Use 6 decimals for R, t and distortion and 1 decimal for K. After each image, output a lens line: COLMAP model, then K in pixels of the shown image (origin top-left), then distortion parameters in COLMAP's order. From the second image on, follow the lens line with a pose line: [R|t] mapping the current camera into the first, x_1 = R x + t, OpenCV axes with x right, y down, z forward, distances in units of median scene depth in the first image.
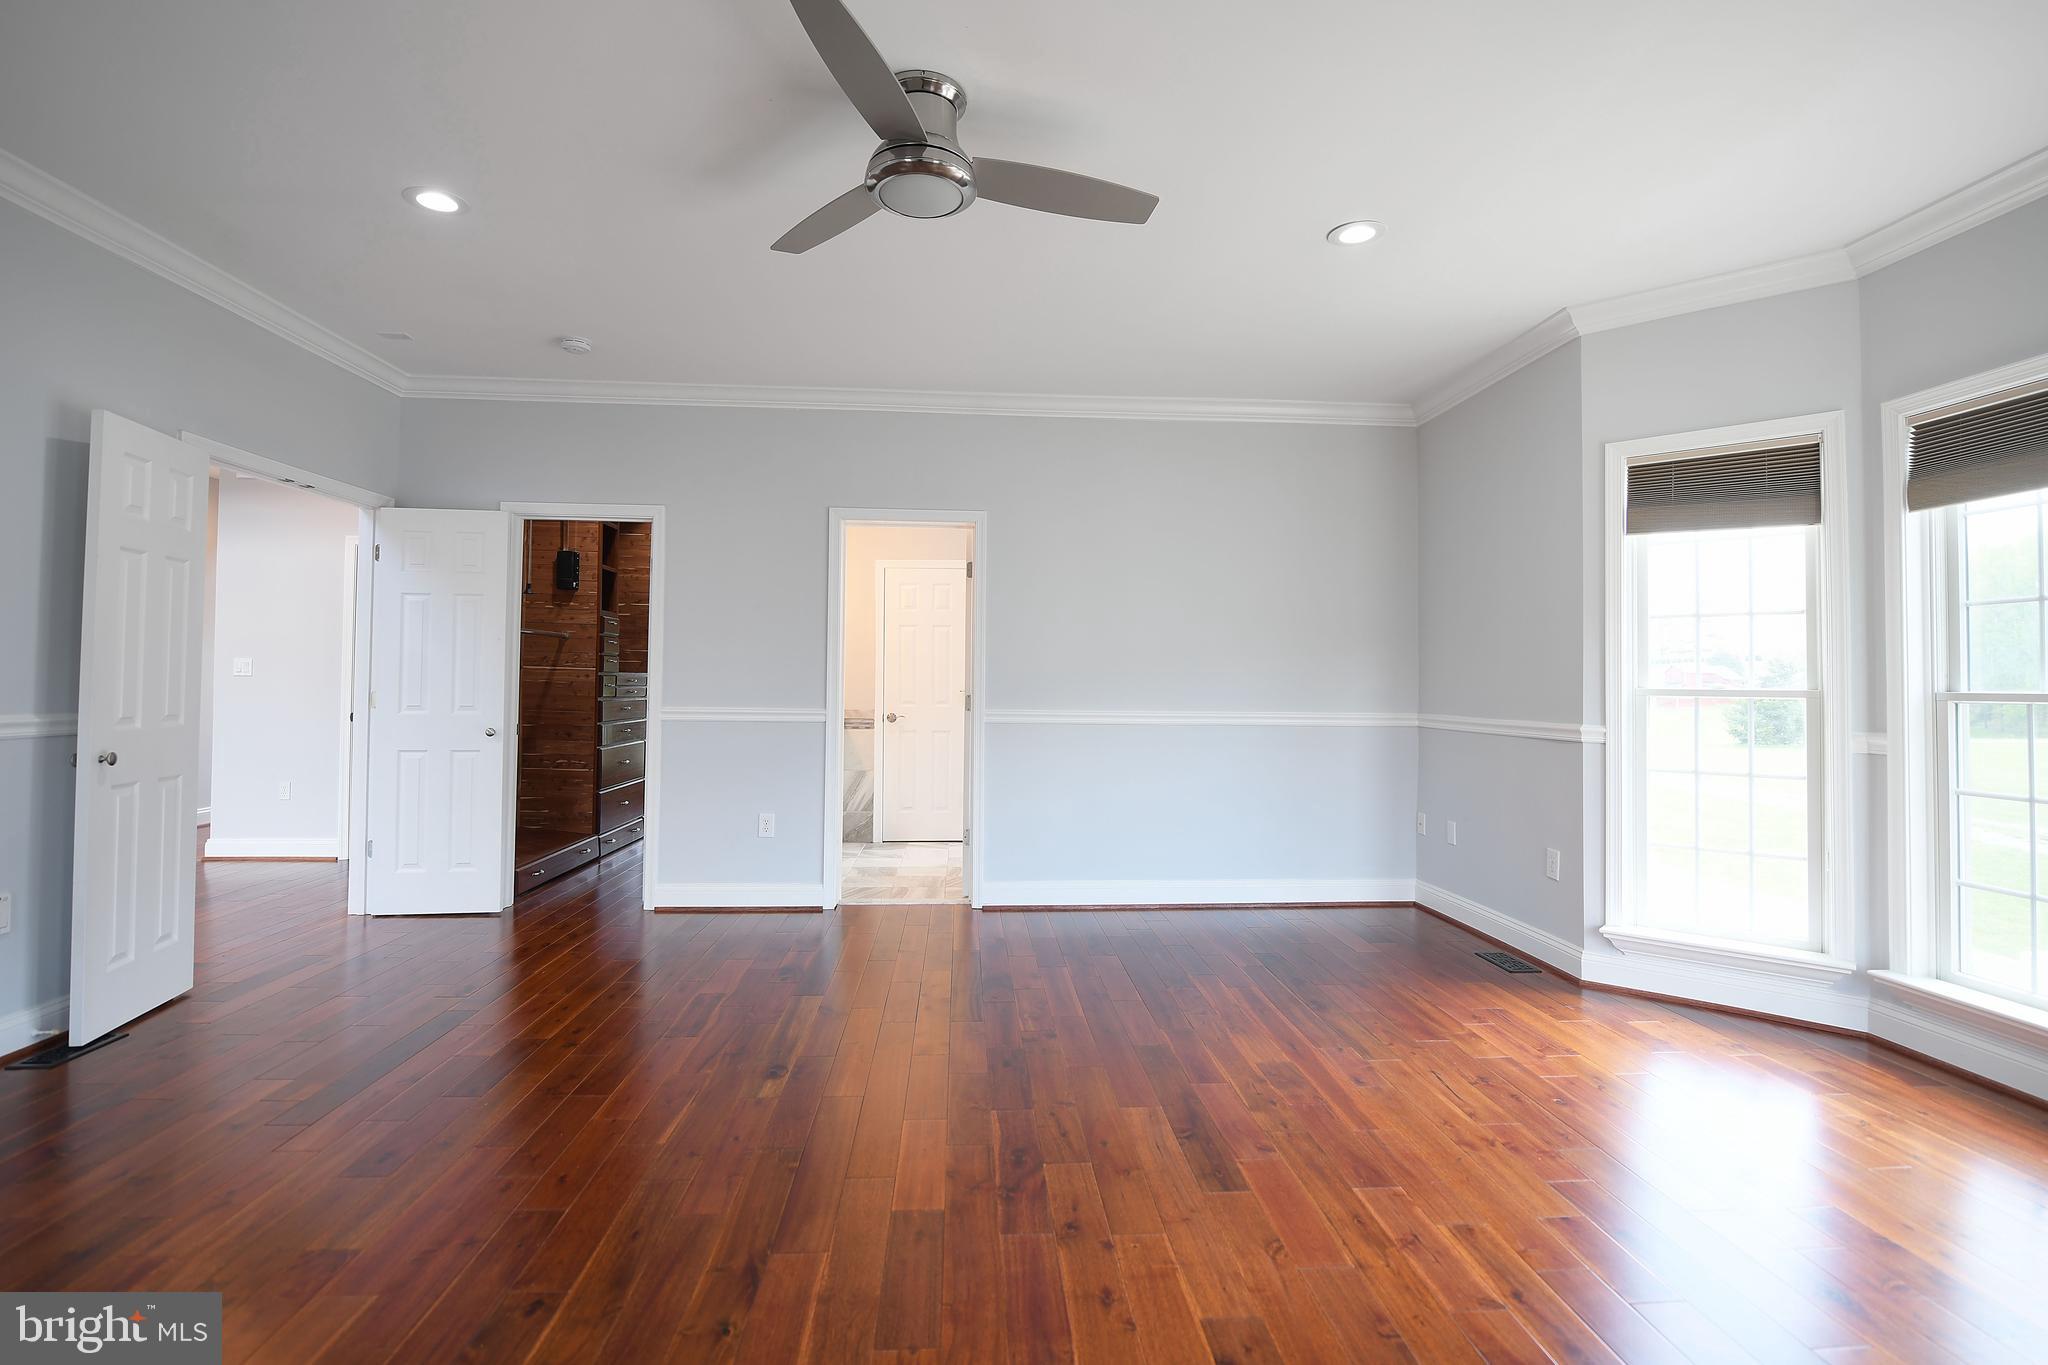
lens RADIAL K [[948.6, 0, 1020.9], [0, 948.6, 670.3], [0, 0, 1]] dist [-0.013482, -0.001182]
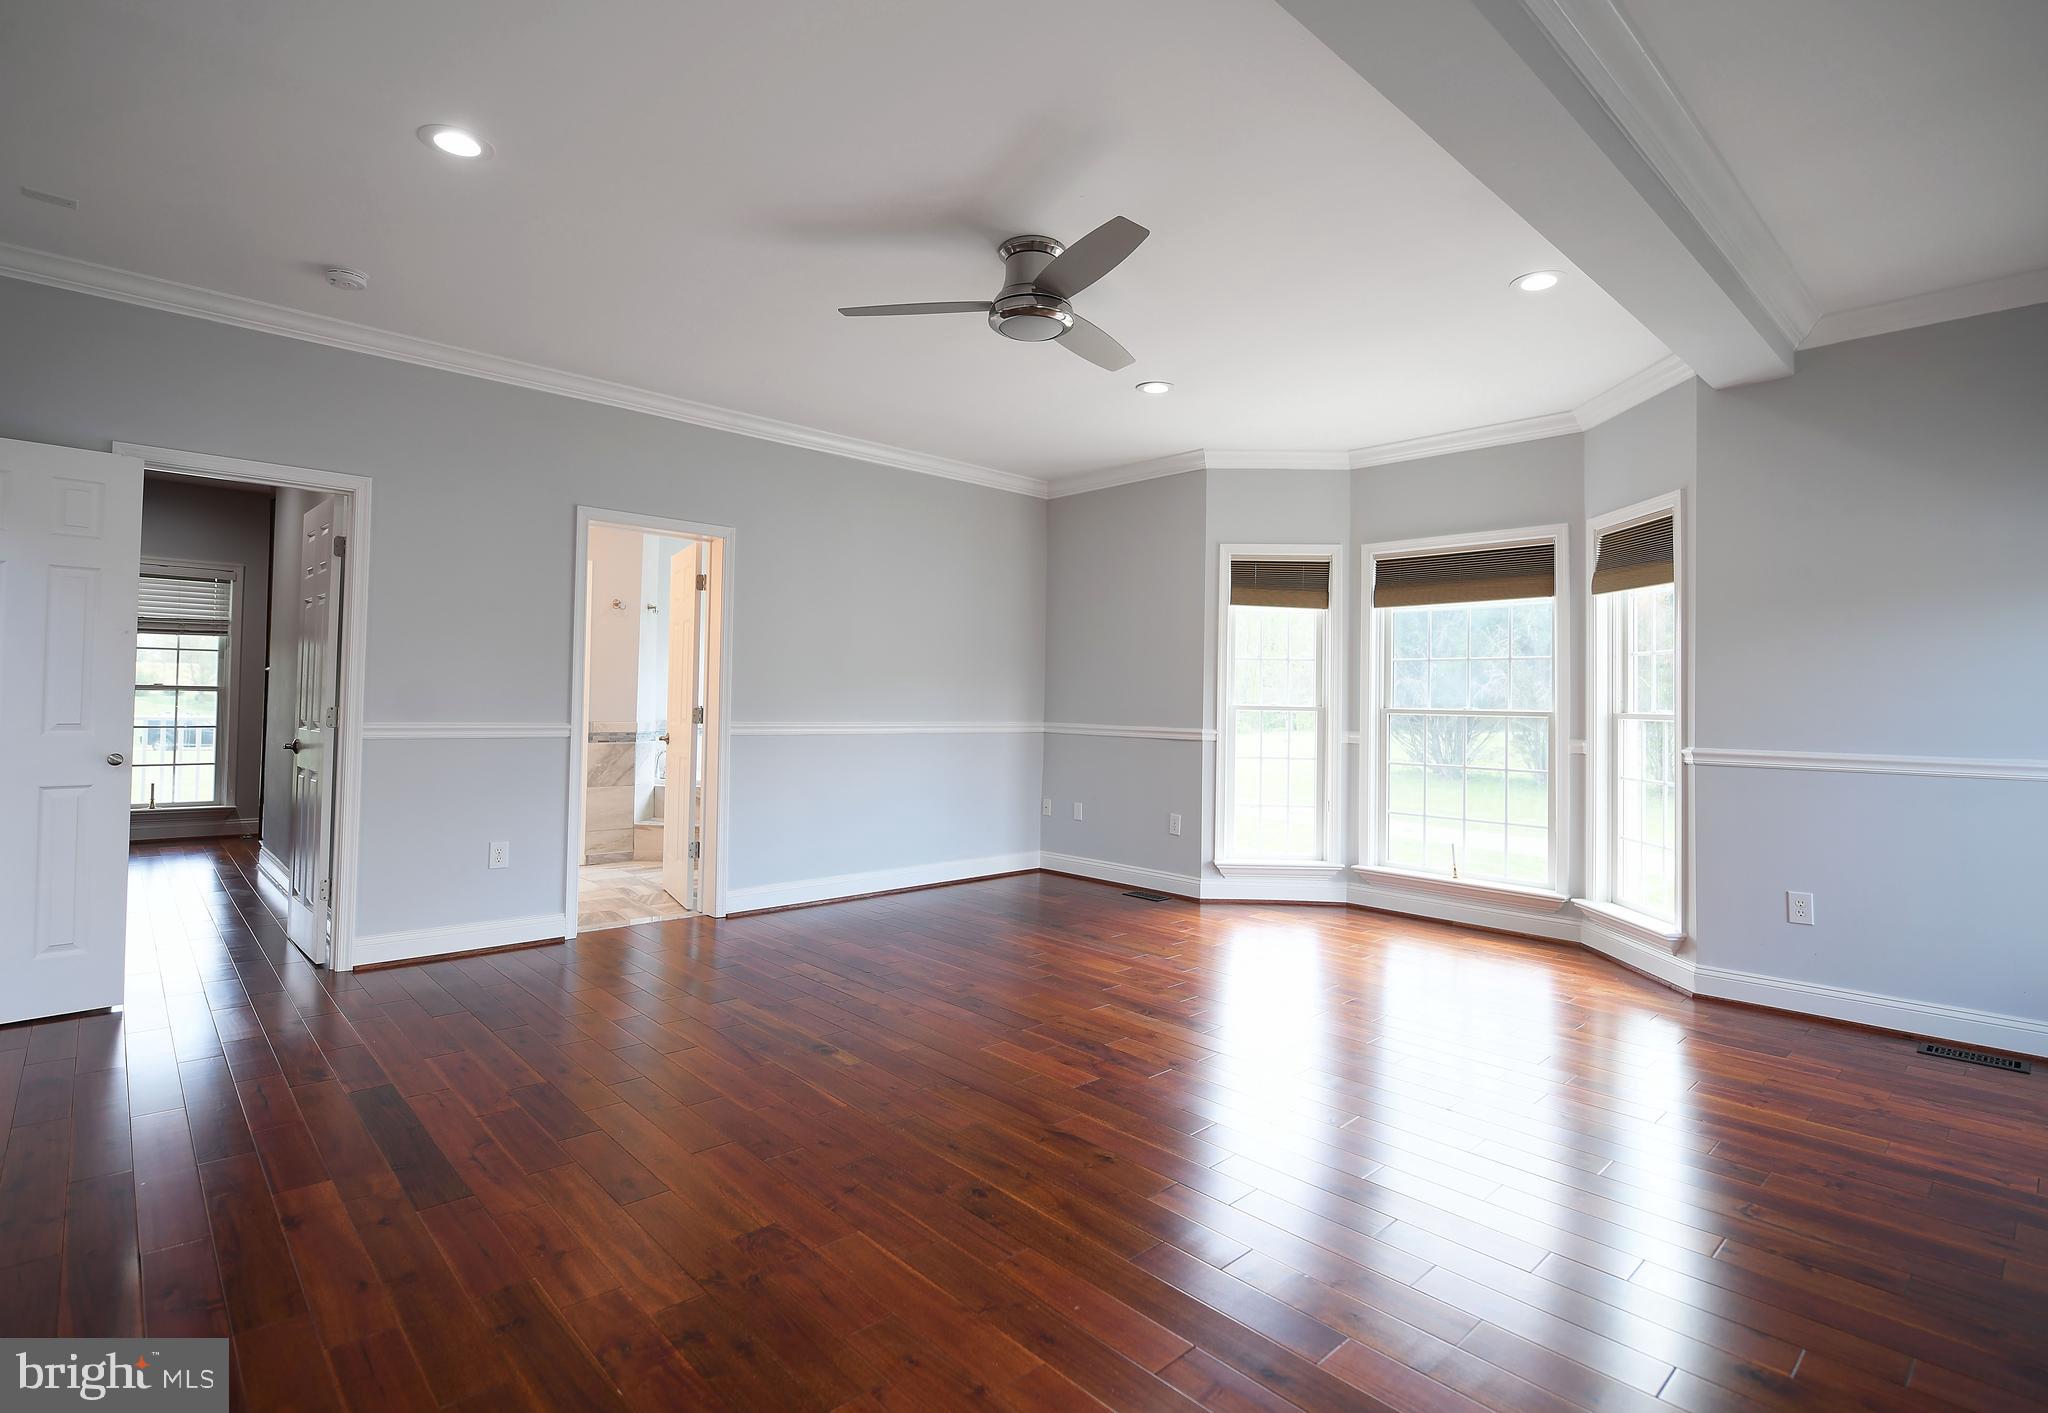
lens RADIAL K [[988.9, 0, 1025.2], [0, 988.9, 687.3], [0, 0, 1]] dist [-0.006633, -0.001195]
pose [[0.770662, 0.013593, 0.637099, -0.628435], [-0.020129, 0.999793, 0.003017, -0.007822], [-0.636926, -0.015149, 0.770776, -0.032003]]
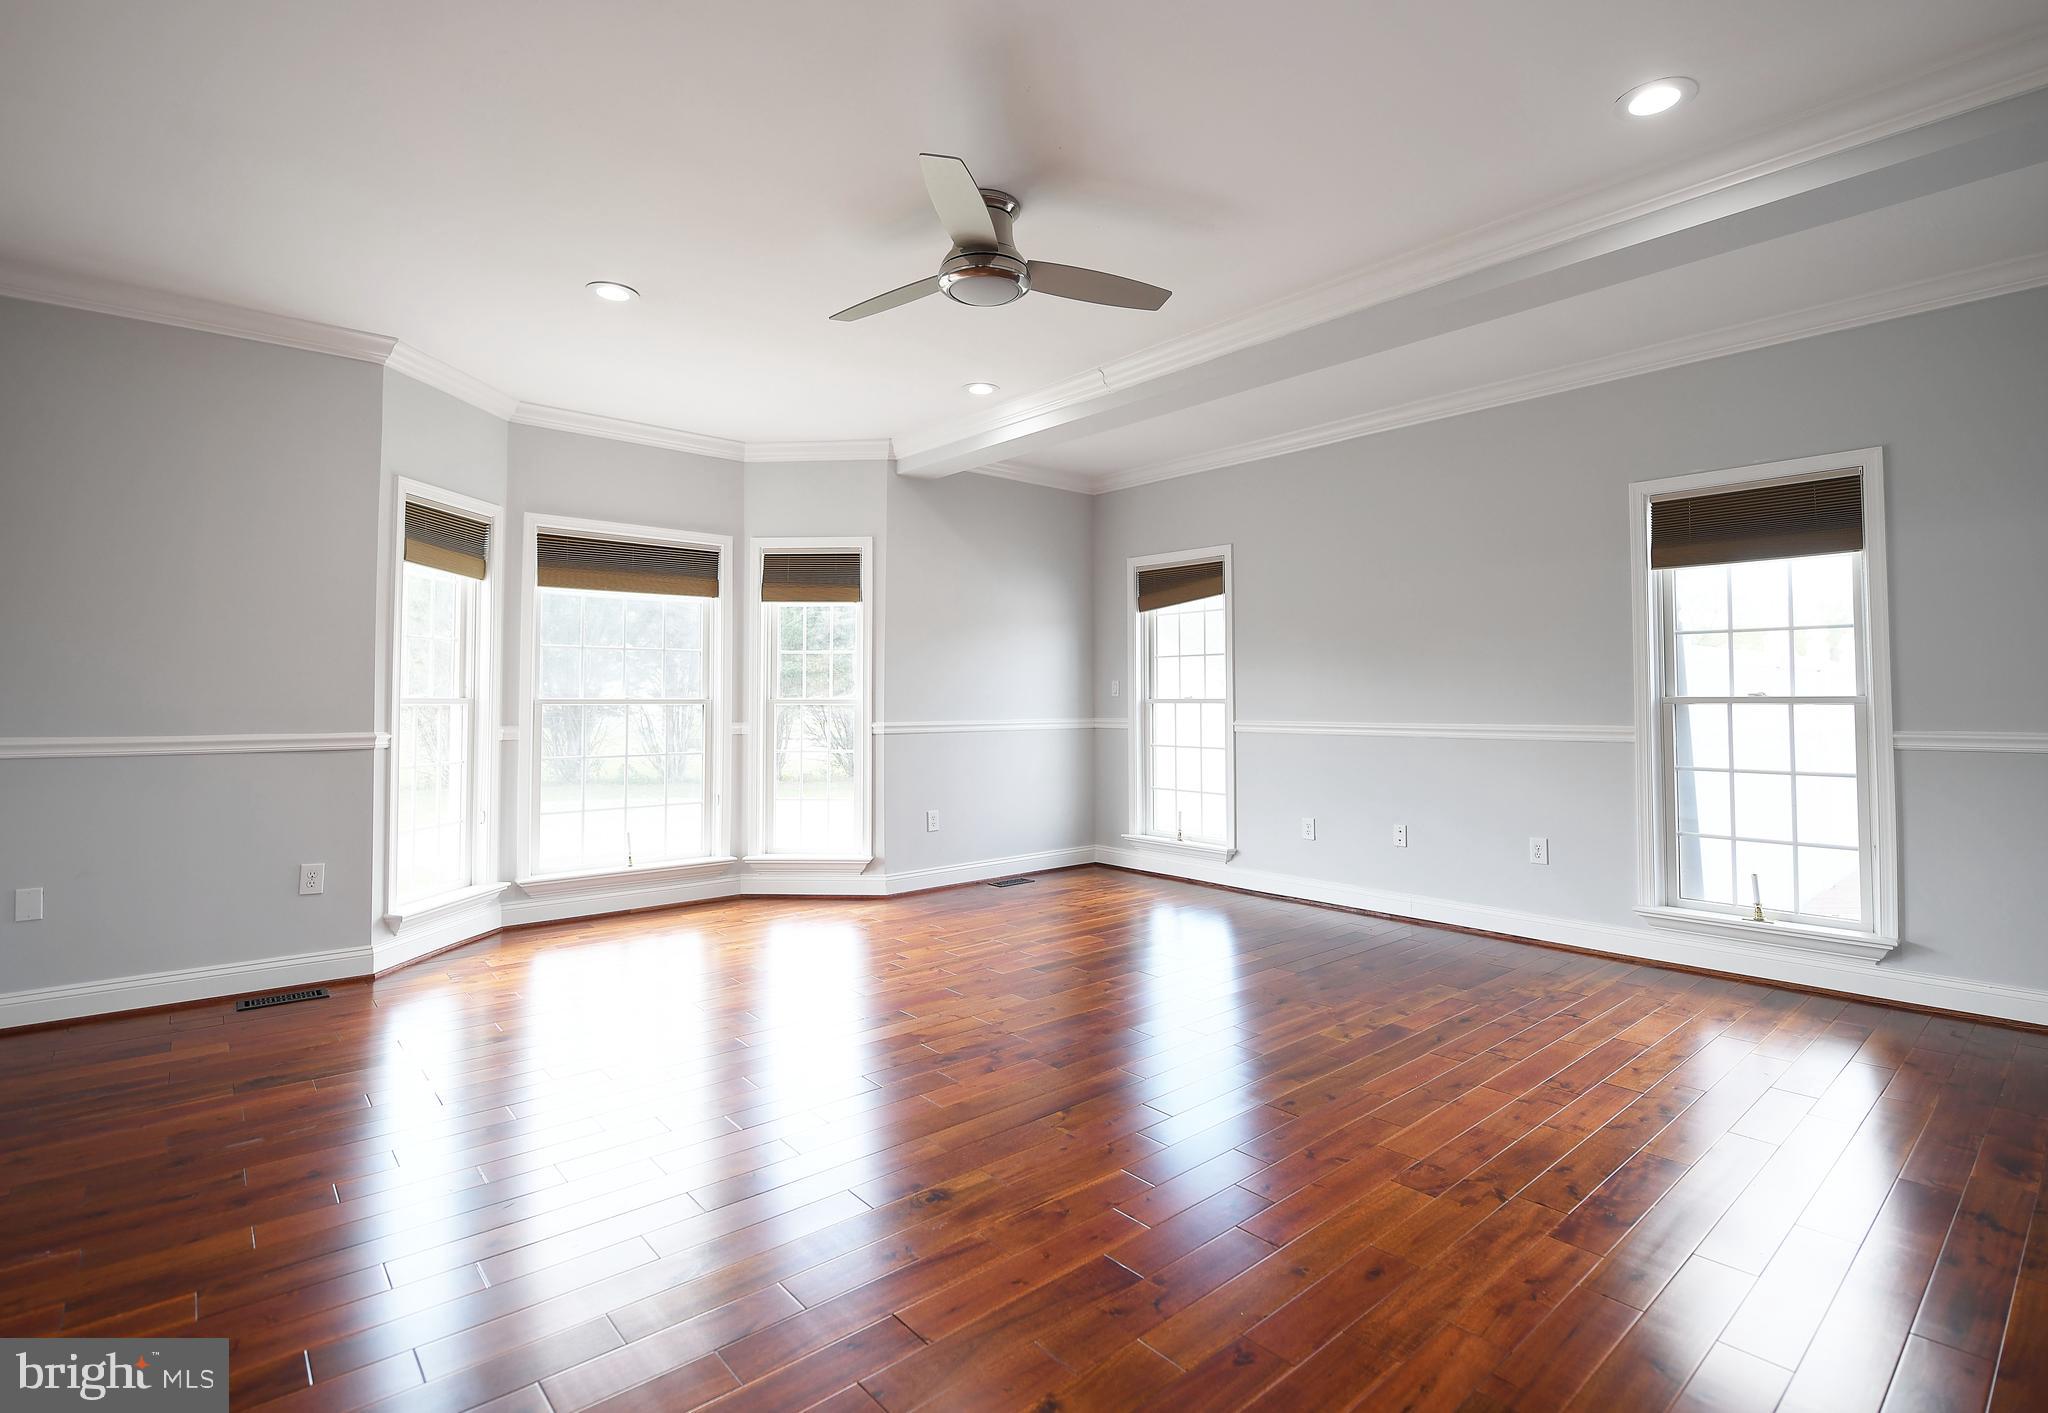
lens RADIAL K [[983.0, 0, 1038.2], [0, 983.0, 670.9], [0, 0, 1]] dist [-0.001114, -0.000141]
pose [[-0.609104, 0.012960, 0.792984, -0.733869], [-0.018102, 0.999379, -0.030238, 0.008846], [-0.792884, -0.032773, -0.608491, 1.086776]]
